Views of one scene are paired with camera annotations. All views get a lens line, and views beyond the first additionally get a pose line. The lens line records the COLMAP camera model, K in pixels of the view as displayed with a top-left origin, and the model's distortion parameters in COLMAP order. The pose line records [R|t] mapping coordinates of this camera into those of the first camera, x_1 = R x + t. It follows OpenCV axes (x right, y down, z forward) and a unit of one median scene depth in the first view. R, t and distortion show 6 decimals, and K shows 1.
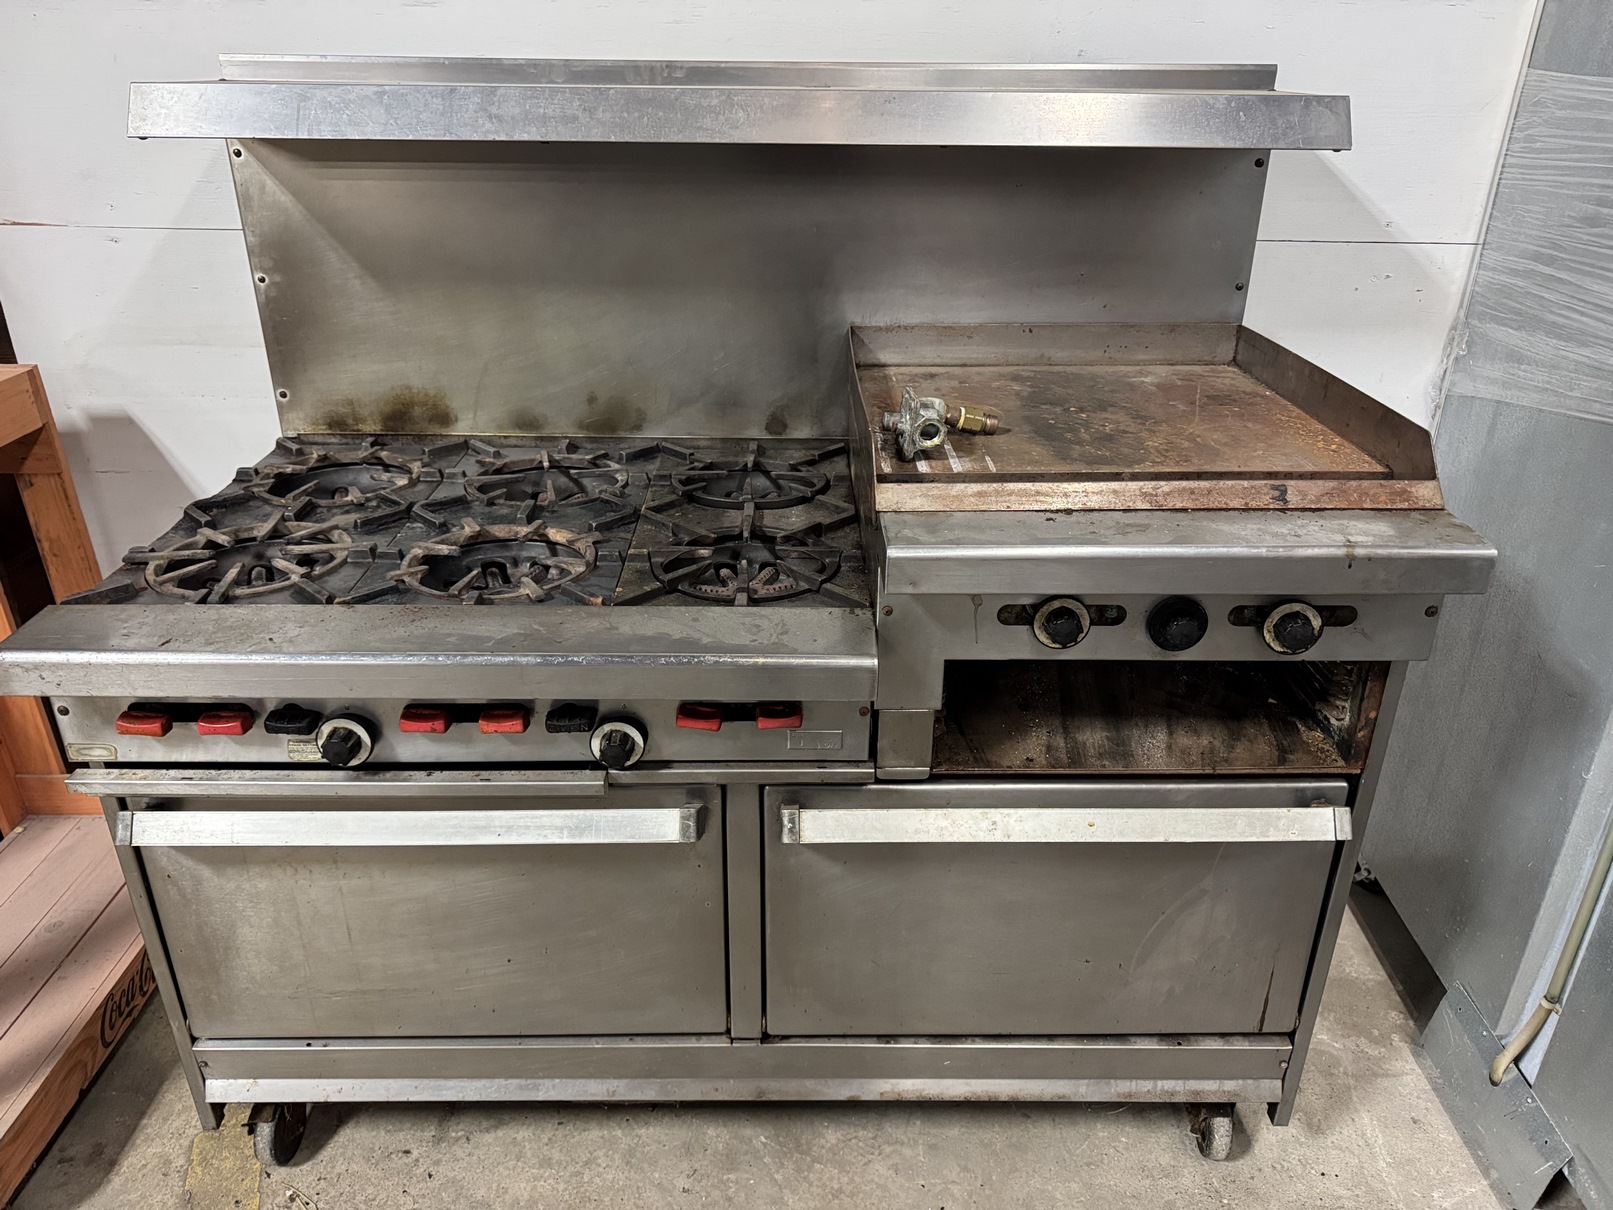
lens RADIAL K [[1138.1, 0, 810.2], [0, 1138.1, 605.4], [0, 0, 1]] dist [-0.003550, -0.001154]
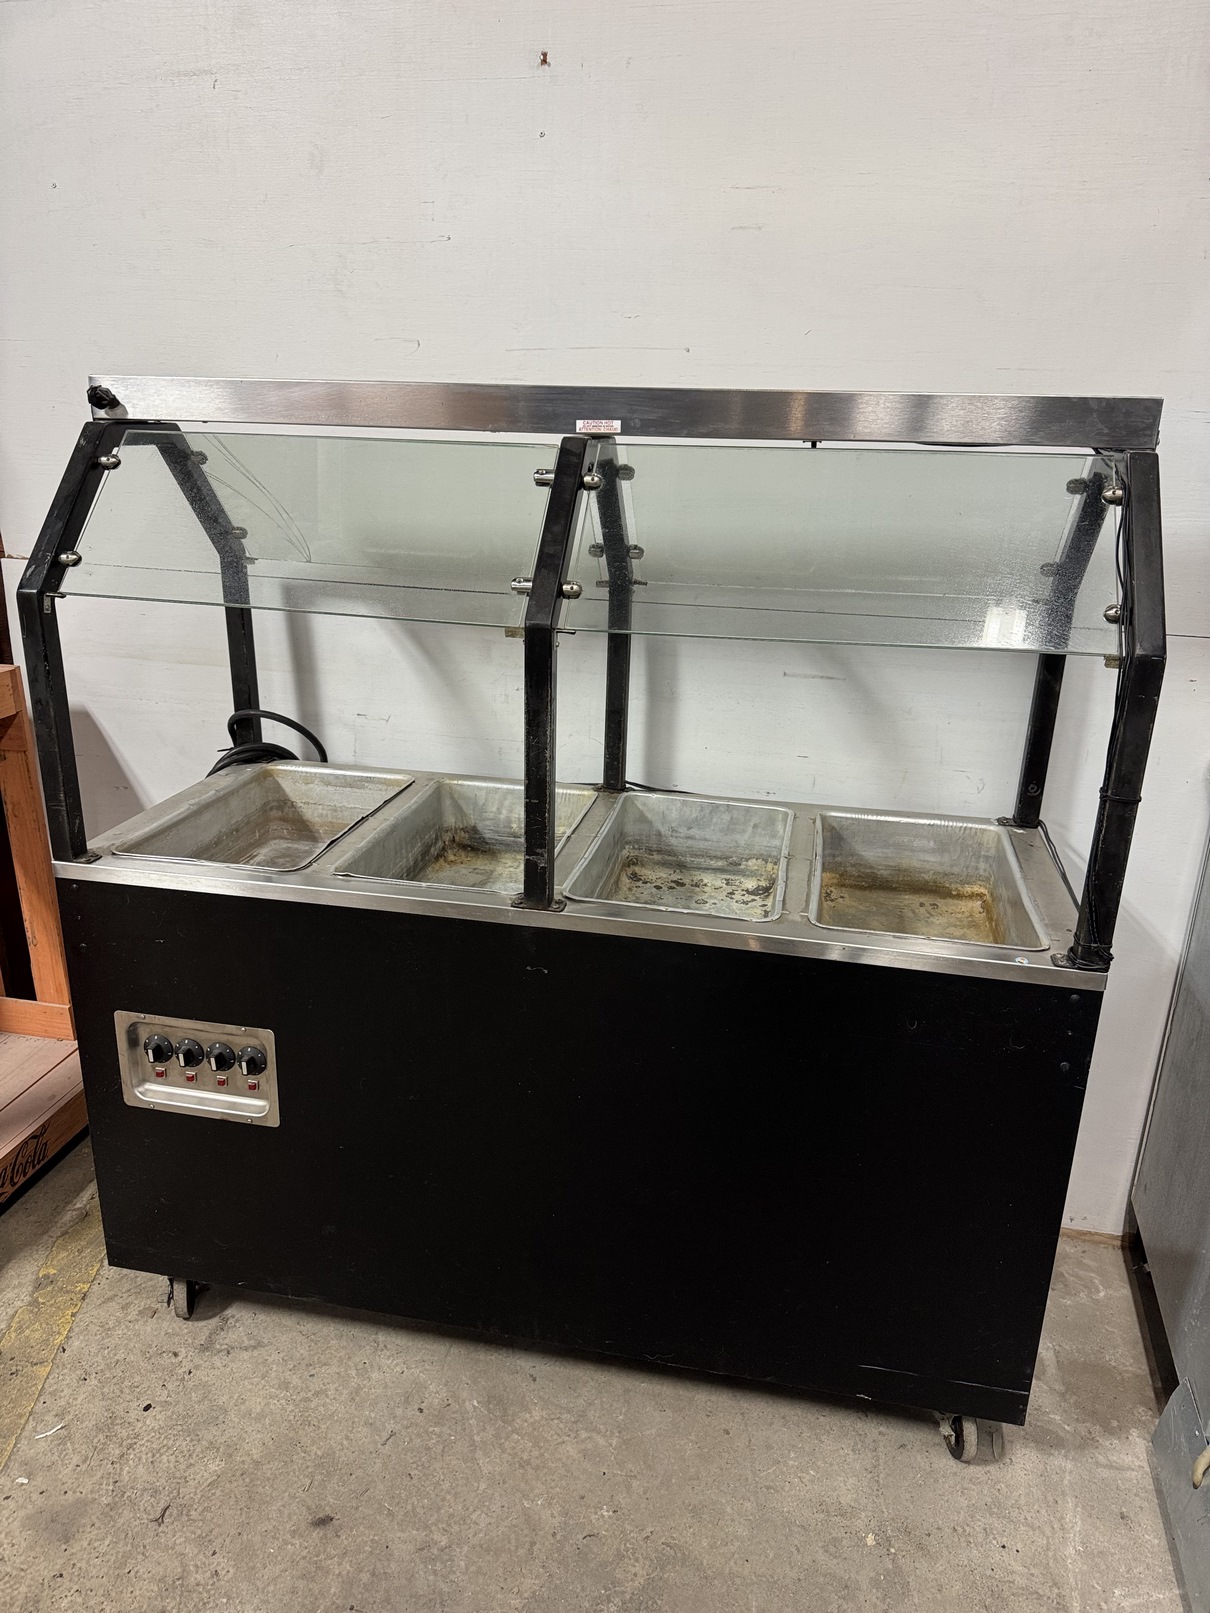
lens RADIAL K [[1138.1, 0, 597.3], [0, 1138.1, 803.8], [0, 0, 1]] dist [-0.003550, -0.001154]
pose [[0.975220, 0.087706, -0.203109, 0.243133], [-0.112383, 0.987182, -0.113319, 0.014482], [0.190567, 0.133337, 0.972577, -0.109583]]
